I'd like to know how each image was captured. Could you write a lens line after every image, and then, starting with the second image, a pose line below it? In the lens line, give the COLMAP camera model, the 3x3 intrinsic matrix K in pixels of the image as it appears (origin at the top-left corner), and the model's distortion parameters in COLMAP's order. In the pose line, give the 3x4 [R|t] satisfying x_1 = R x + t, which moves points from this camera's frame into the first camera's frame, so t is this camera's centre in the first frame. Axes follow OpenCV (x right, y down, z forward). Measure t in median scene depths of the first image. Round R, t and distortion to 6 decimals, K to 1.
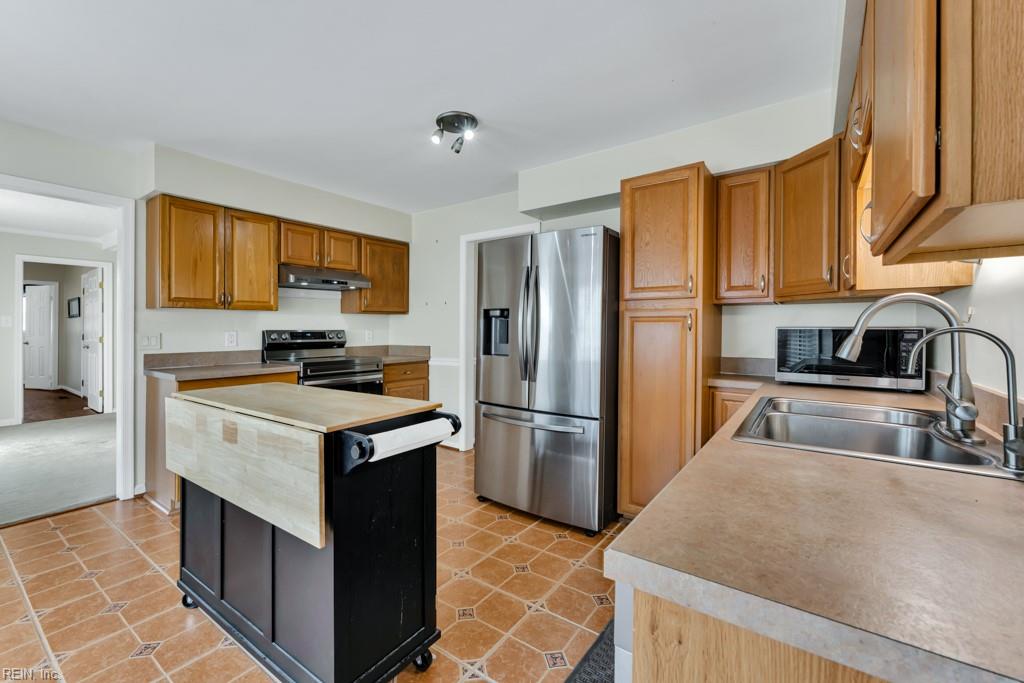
lens RADIAL K [[429.5, 0, 500.4], [0, 429.5, 329.4], [0, 0, 1]] dist [0.002837, 0.000235]
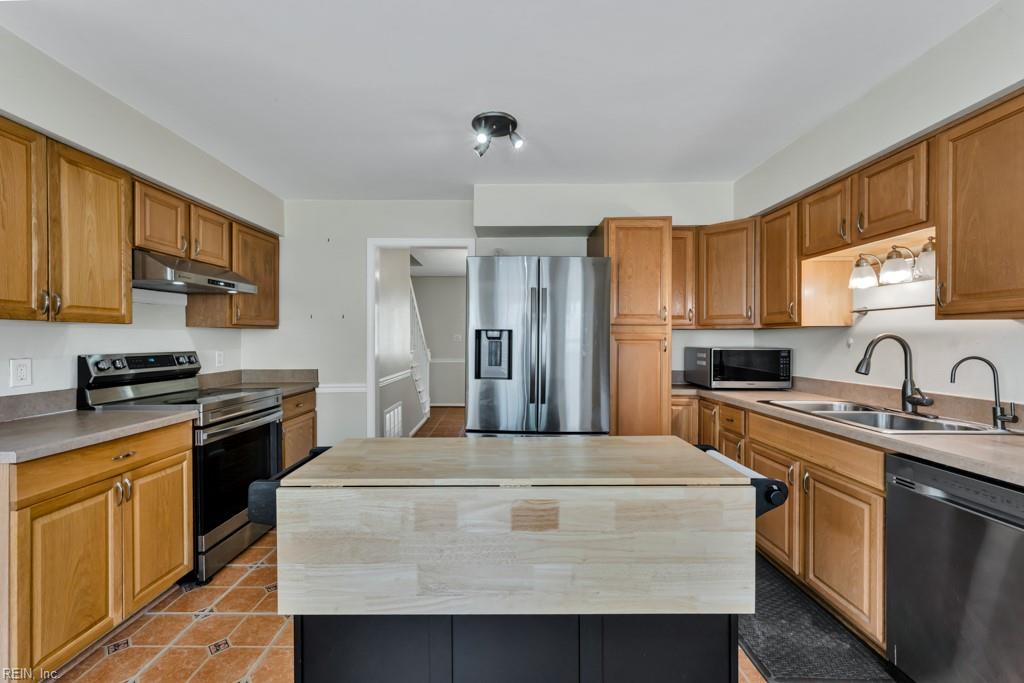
lens RADIAL K [[428.4, 0, 497.3], [0, 428.4, 340.3], [0, 0, 1]] dist [0.001045, 0.000220]
pose [[0.811576, -0.000237, 0.584247, -0.455006], [-0.000032, 1.000000, 0.000451, -0.020341], [-0.584247, -0.000385, 0.811576, 0.195070]]
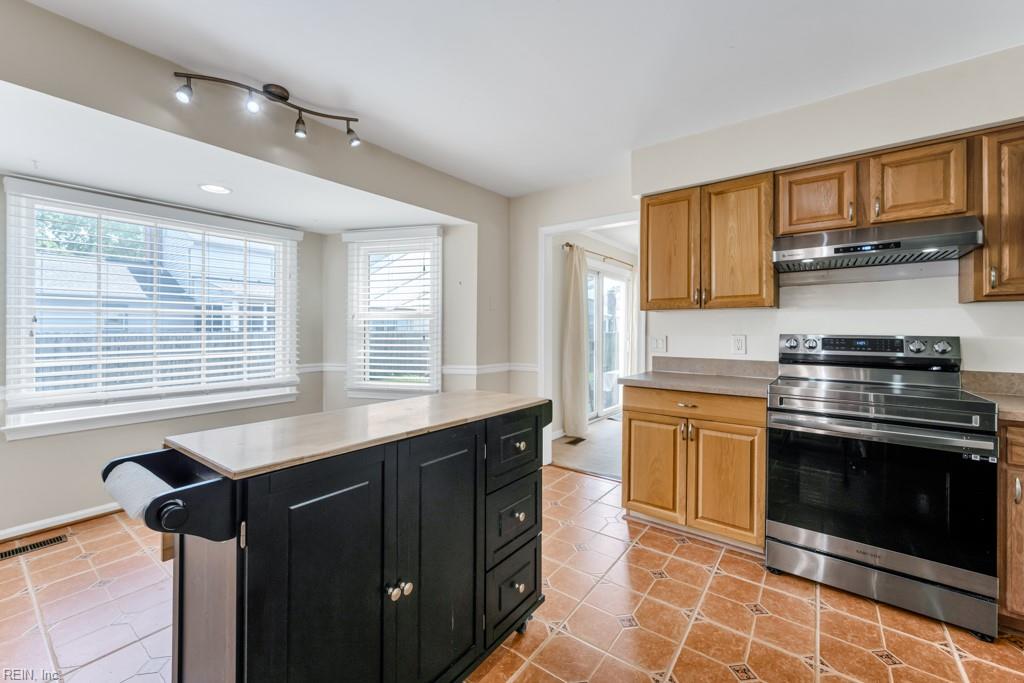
lens RADIAL K [[429.5, 0, 500.4], [0, 429.5, 329.4], [0, 0, 1]] dist [0.002837, 0.000235]
pose [[-0.033589, -0.001439, -0.999435, 0.189467], [-0.006439, 0.999979, -0.001224, -0.002907], [0.999415, 0.006394, -0.033597, 0.590902]]
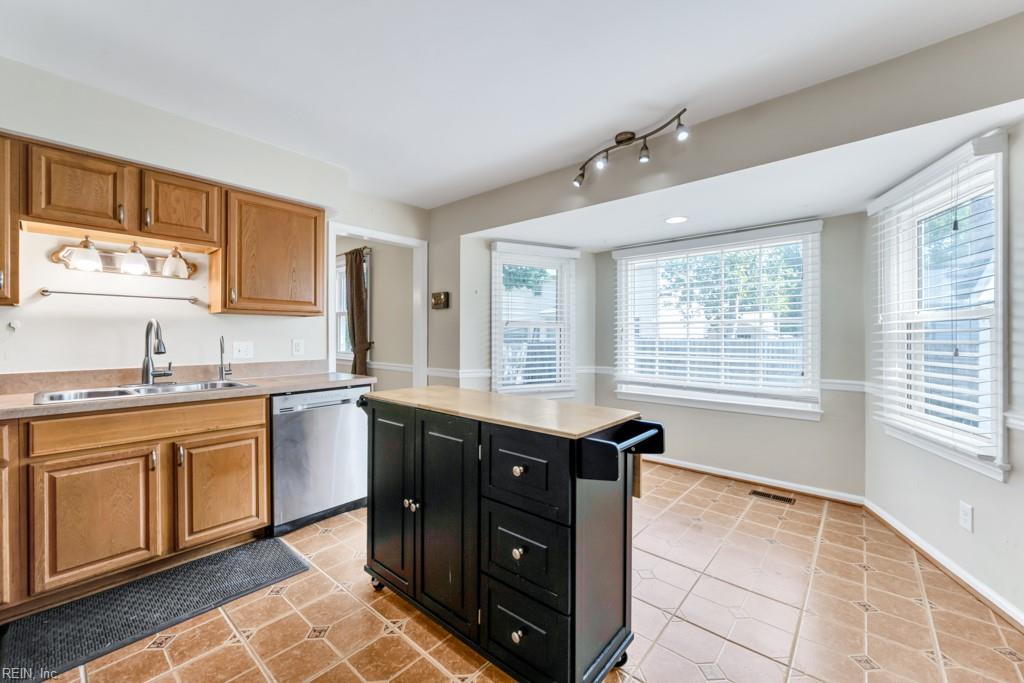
lens RADIAL K [[399.8, 0, 515.5], [0, 399.8, 332.9], [0, 0, 1]] dist [0.001663, 0.000113]
pose [[-0.996338, -0.002213, 0.085478, -0.309579], [-0.002158, 0.999997, 0.000737, -0.008068], [-0.085480, 0.000549, -0.996340, 0.959732]]
